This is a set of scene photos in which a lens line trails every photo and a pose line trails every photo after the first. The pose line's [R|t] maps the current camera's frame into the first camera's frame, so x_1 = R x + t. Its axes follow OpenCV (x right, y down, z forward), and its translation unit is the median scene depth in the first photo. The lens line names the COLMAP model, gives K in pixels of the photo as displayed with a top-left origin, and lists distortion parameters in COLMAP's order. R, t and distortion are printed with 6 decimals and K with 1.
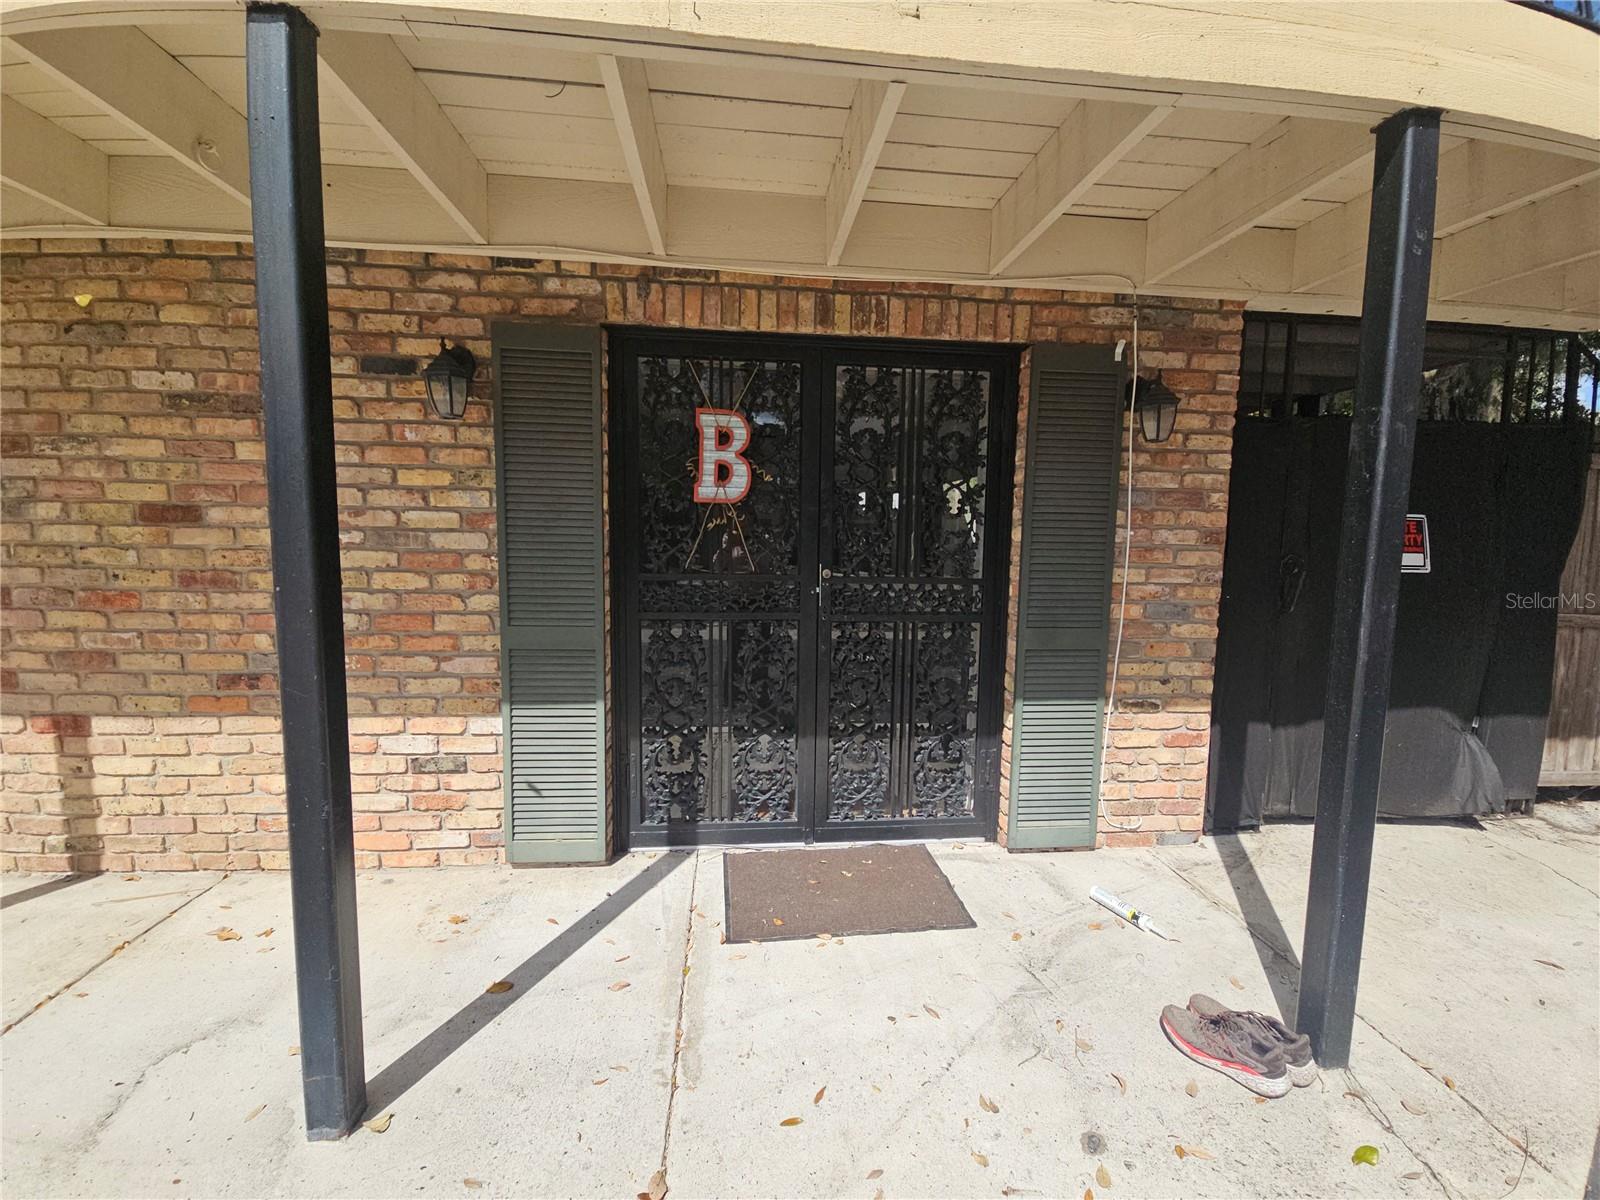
lens RADIAL K [[650.3, 0, 789.7], [0, 650.3, 602.9], [0, 0, 1]] dist [-0.000258, -0.000962]
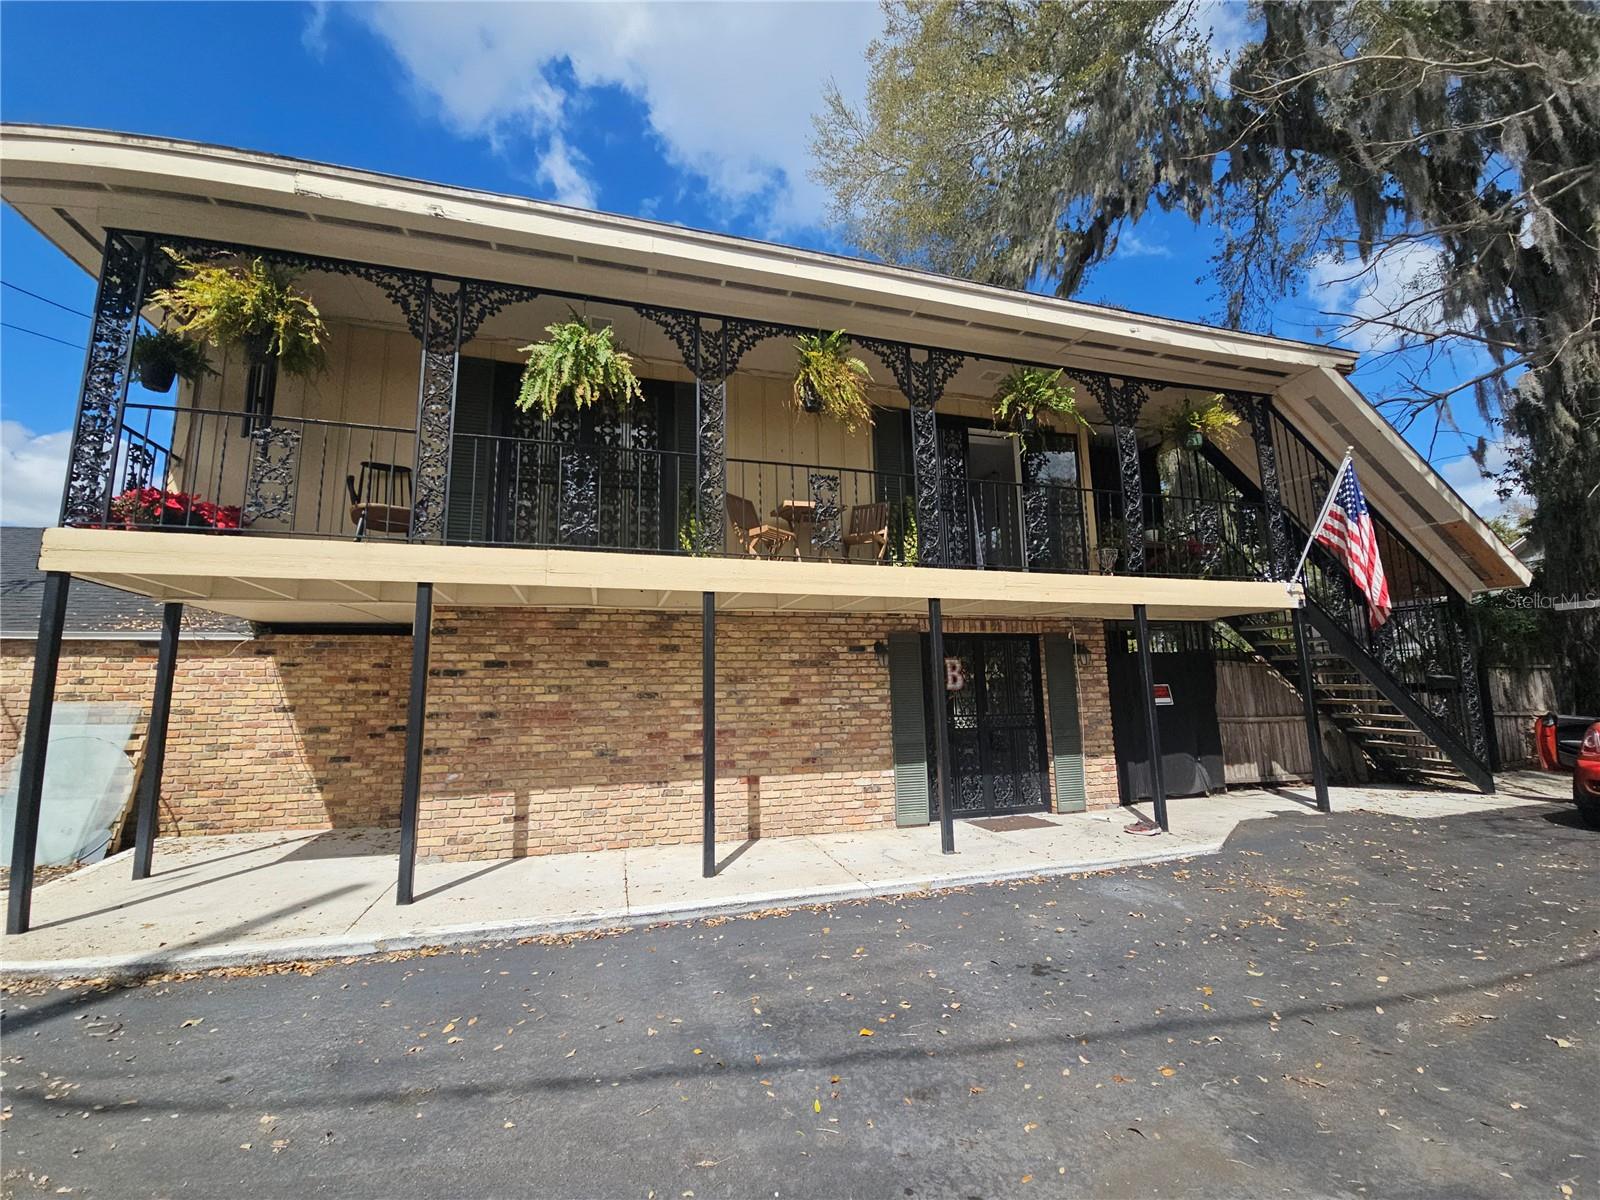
lens RADIAL K [[650.3, 0, 803.4], [0, 650.3, 588.5], [0, 0, 1]] dist [-0.000258, -0.000962]
pose [[0.979220, -0.003153, 0.202778, -1.408355], [0.053912, 0.967950, -0.245290, 0.087349], [-0.195505, 0.251125, 0.948005, -1.801199]]
